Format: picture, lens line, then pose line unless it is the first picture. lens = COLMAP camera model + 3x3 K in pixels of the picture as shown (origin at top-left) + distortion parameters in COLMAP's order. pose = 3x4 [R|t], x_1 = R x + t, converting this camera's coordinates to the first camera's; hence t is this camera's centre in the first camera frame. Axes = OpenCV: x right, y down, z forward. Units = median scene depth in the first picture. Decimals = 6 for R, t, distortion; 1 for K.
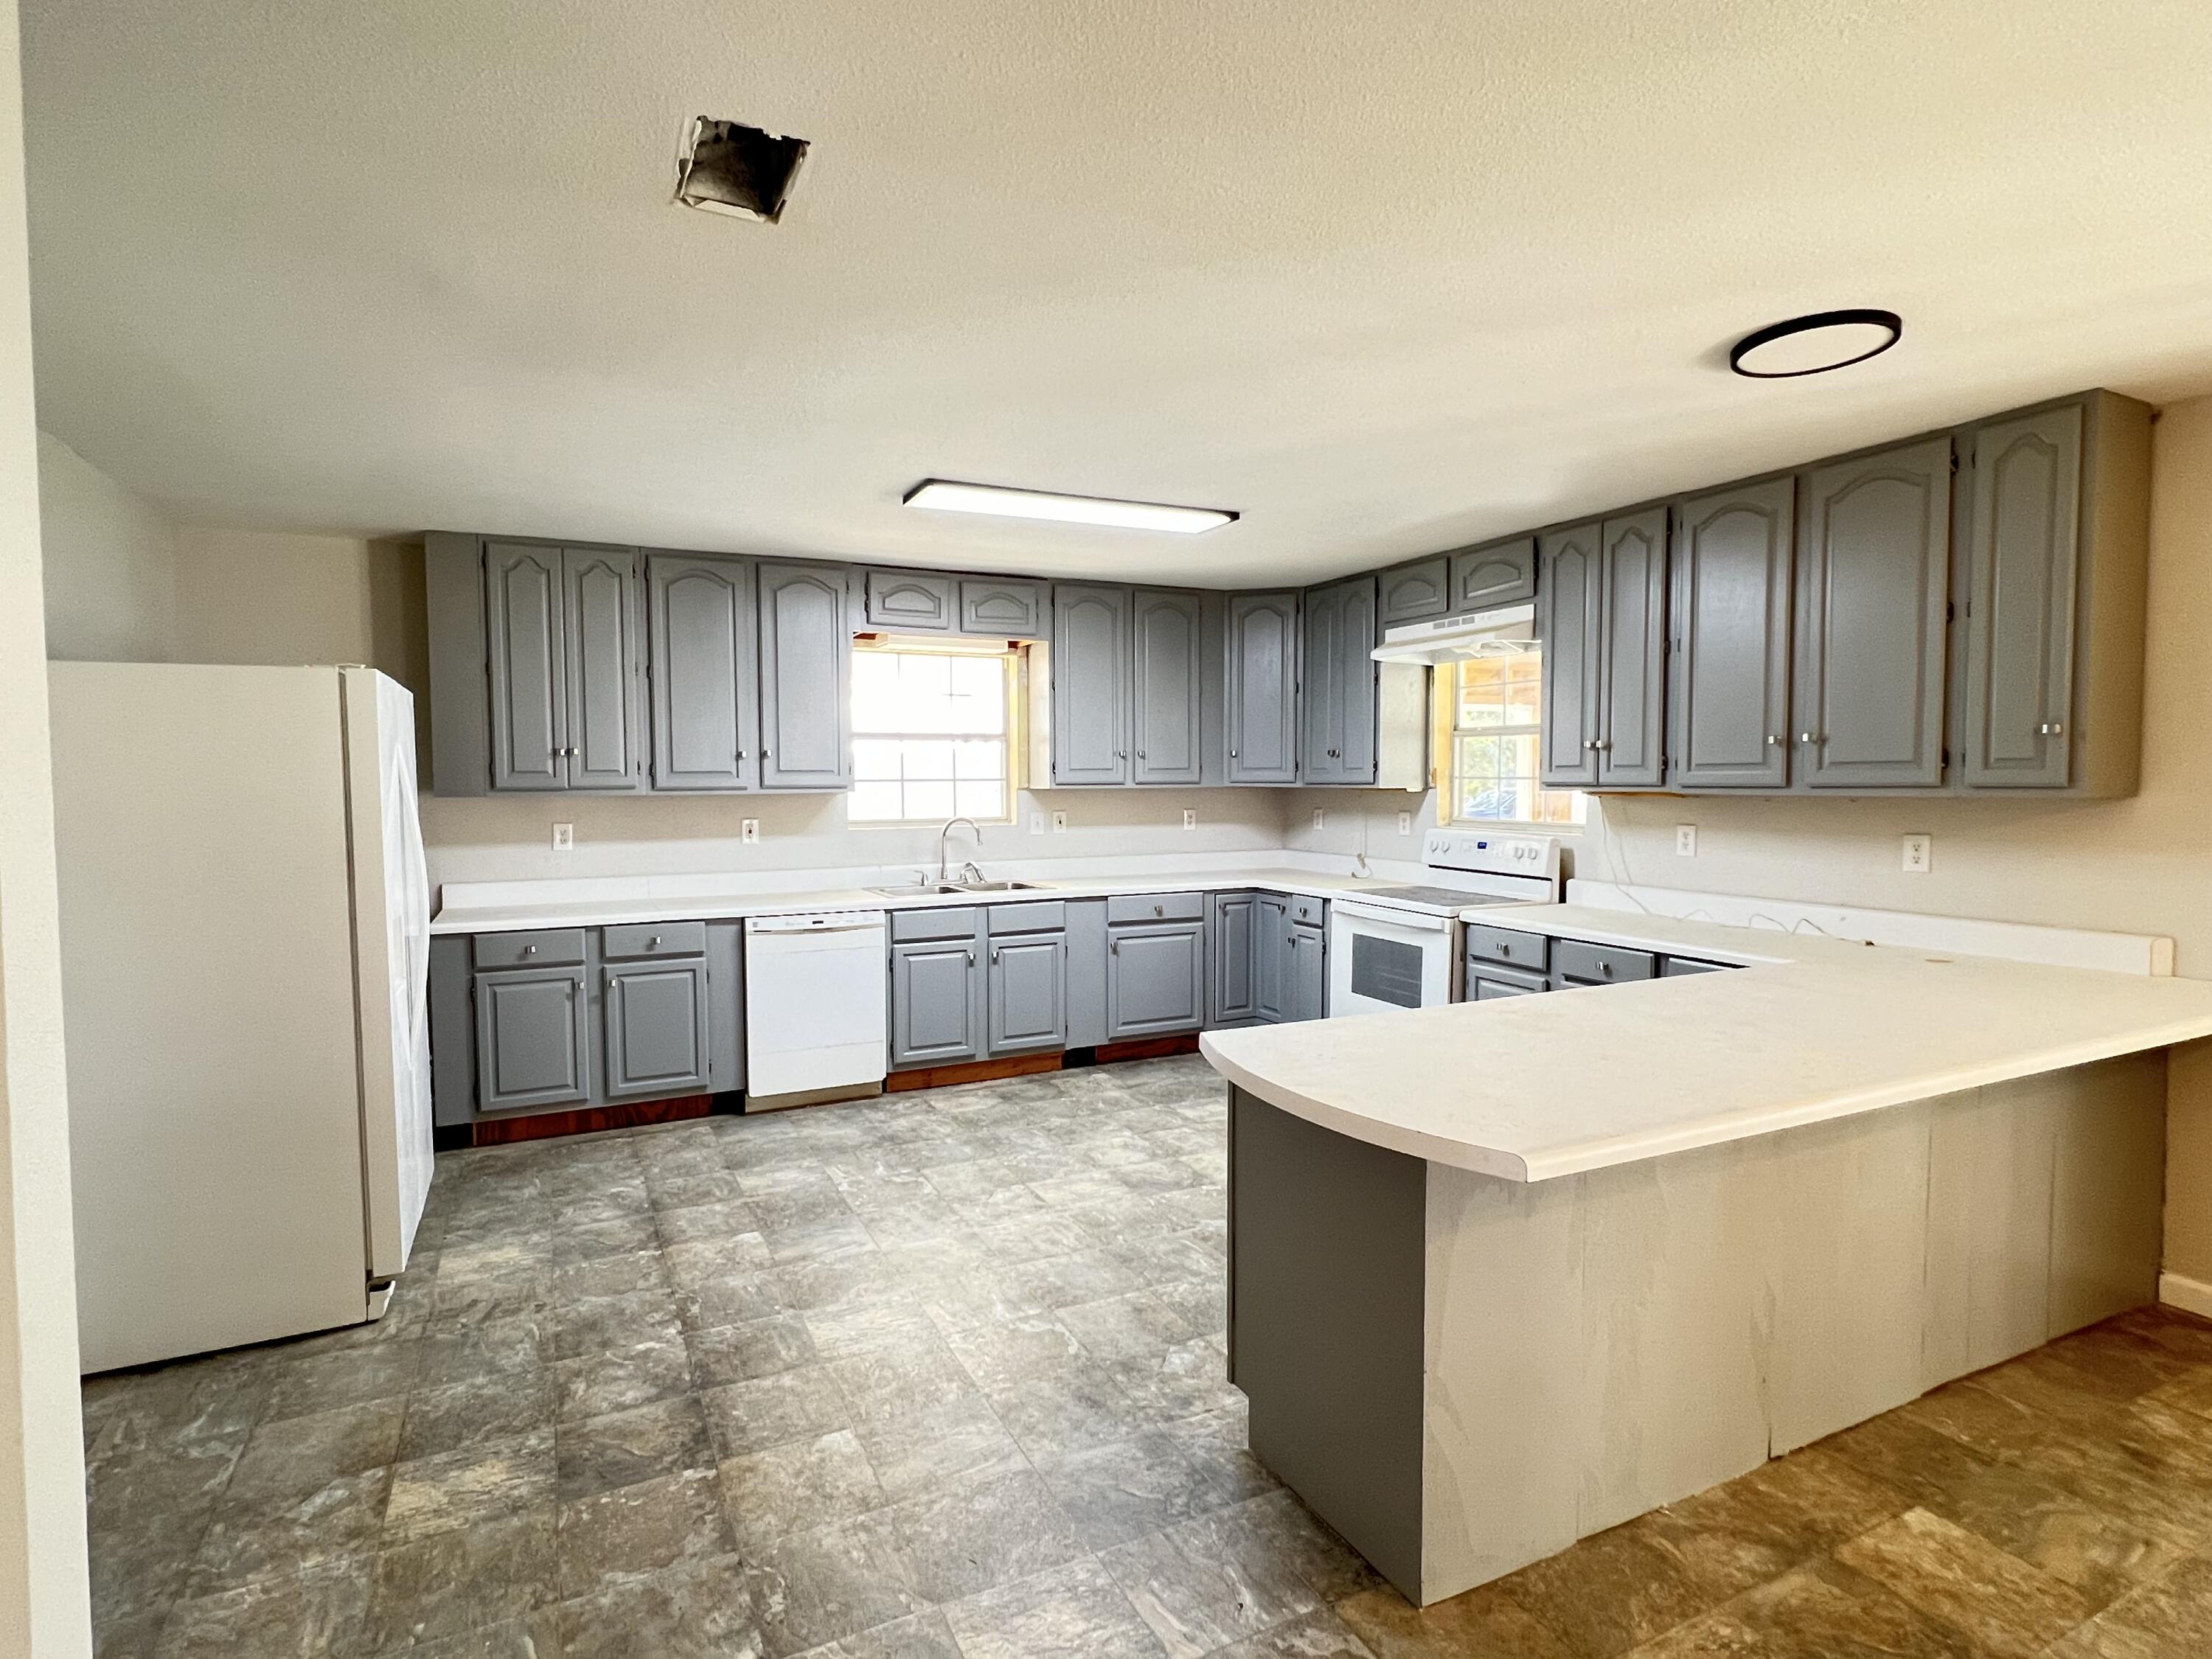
lens RADIAL K [[1117.6, 0, 1103.8], [0, 1117.6, 833.6], [0, 0, 1]] dist [-0.004388, 0.001049]
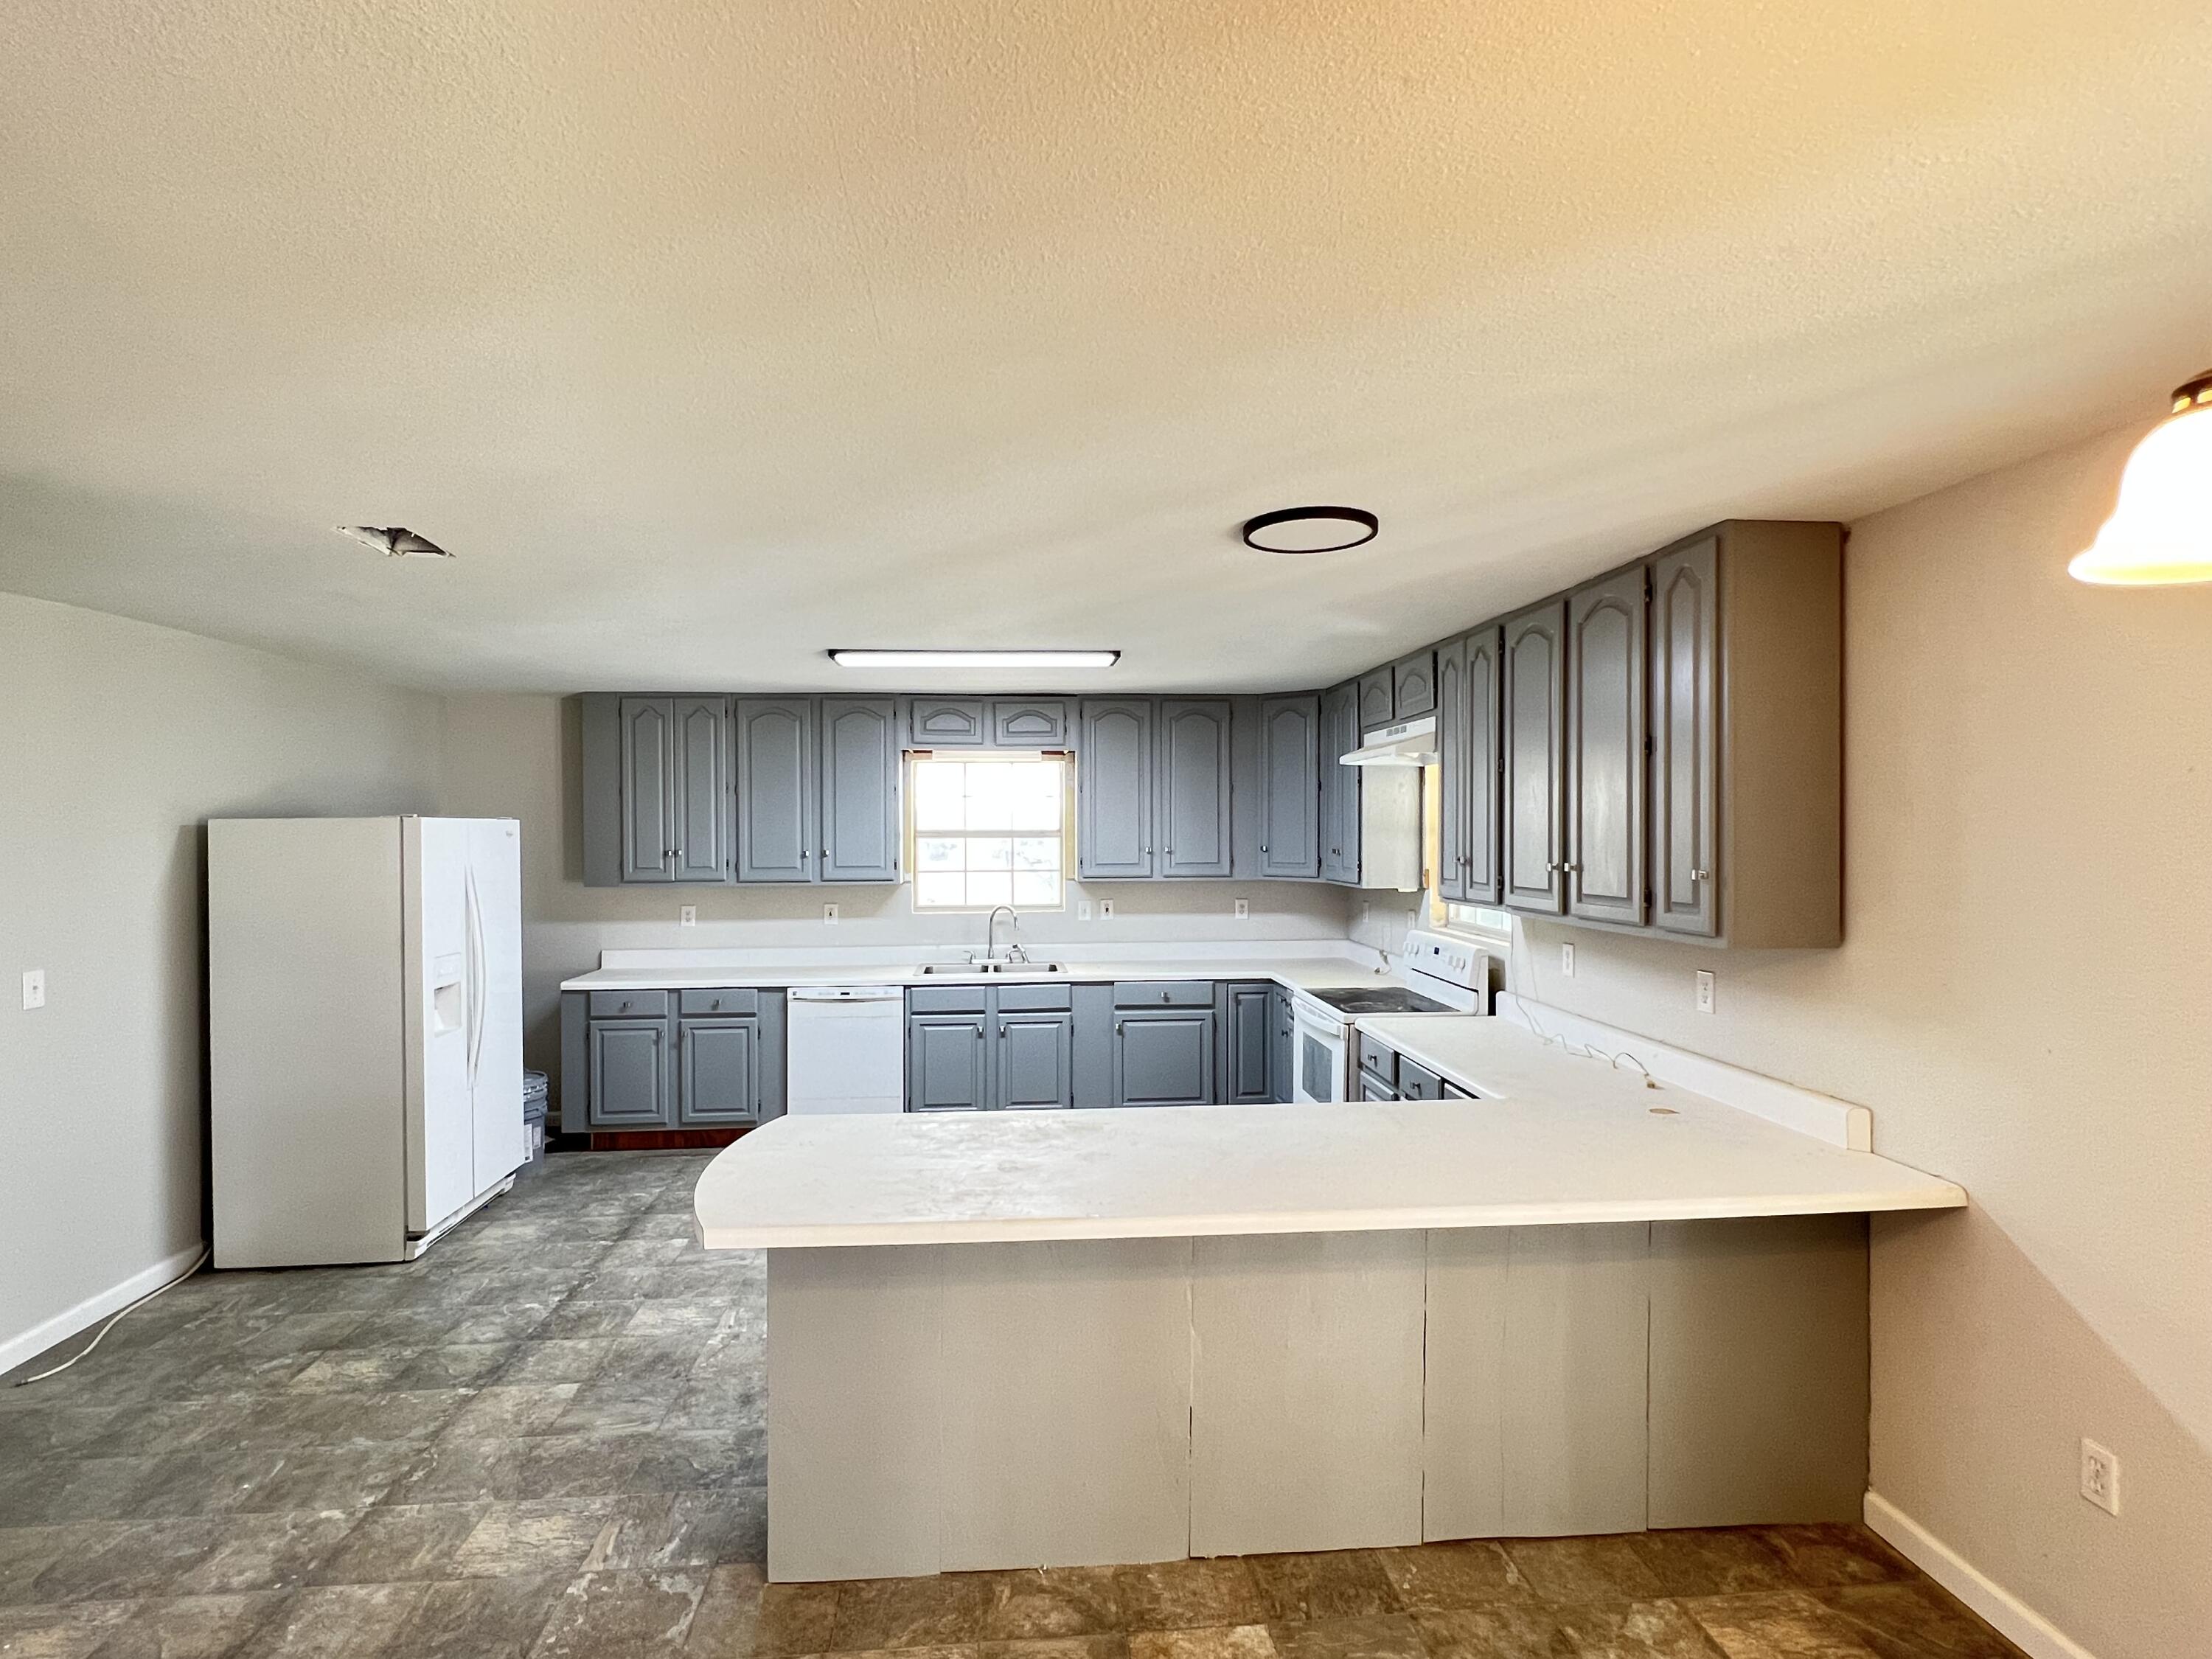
lens RADIAL K [[1117.6, 0, 1103.4], [0, 1117.6, 830.1], [0, 0, 1]] dist [-0.004388, 0.001049]
pose [[0.934641, 0.002089, -0.355585, 0.459815], [-0.019750, 0.998744, -0.046042, -0.050262], [0.355043, 0.050056, 0.933509, -0.044246]]
